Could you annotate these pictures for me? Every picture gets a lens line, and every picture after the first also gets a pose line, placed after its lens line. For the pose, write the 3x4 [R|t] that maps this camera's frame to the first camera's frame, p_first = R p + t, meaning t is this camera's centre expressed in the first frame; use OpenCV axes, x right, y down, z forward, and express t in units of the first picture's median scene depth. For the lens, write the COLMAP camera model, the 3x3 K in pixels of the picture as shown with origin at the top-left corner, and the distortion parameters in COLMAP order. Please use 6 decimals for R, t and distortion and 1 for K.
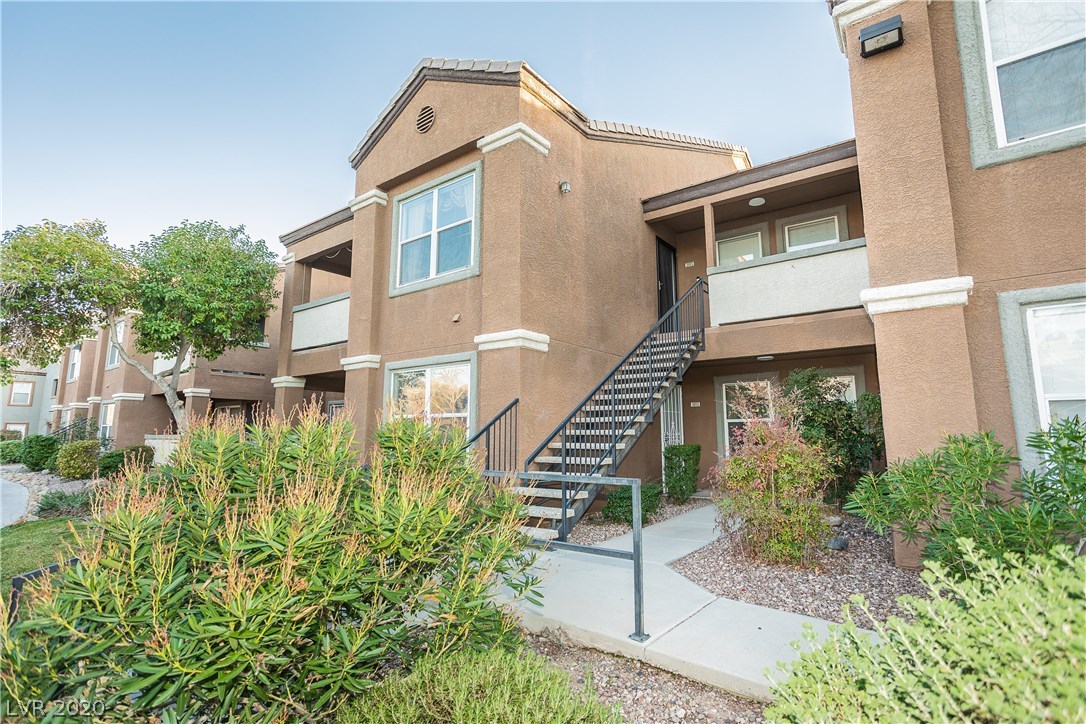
lens RADIAL K [[538.5, 0, 542.9], [0, 538.5, 358.7], [0, 0, 1]] dist [-0.054352, 0.031248]
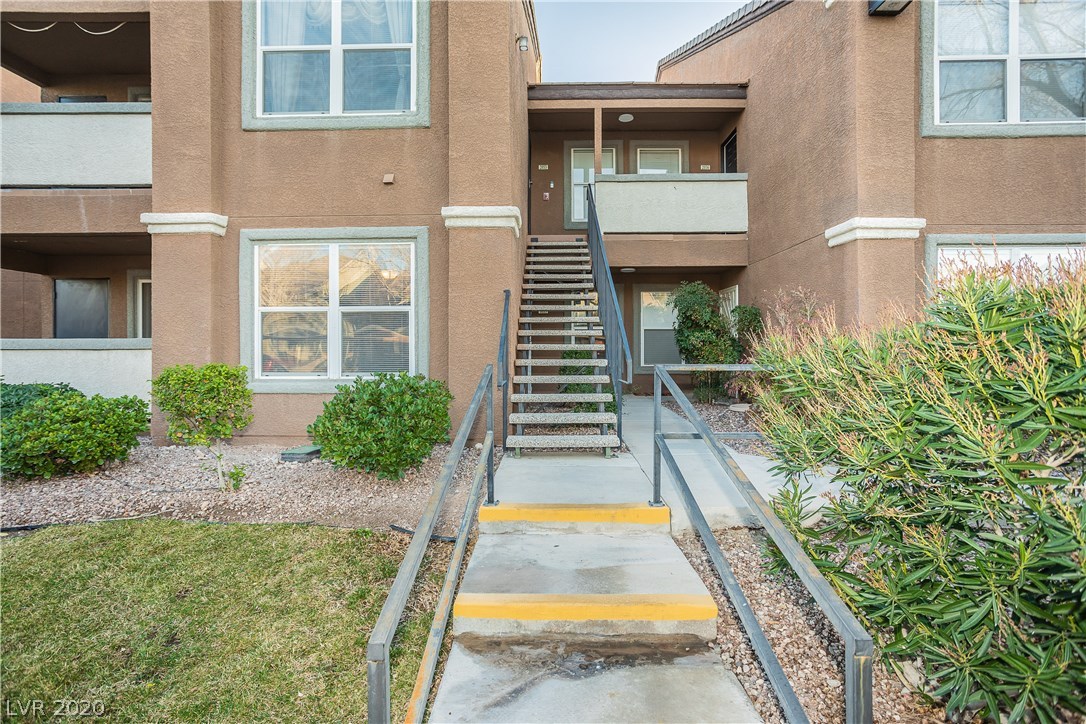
lens RADIAL K [[538.5, 0, 542.9], [0, 538.5, 358.7], [0, 0, 1]] dist [-0.054352, 0.031248]
pose [[0.805396, -0.010538, 0.592643, -0.385861], [-0.083767, 0.987784, 0.131403, 0.049978], [-0.586788, -0.155475, 0.794674, 0.222881]]
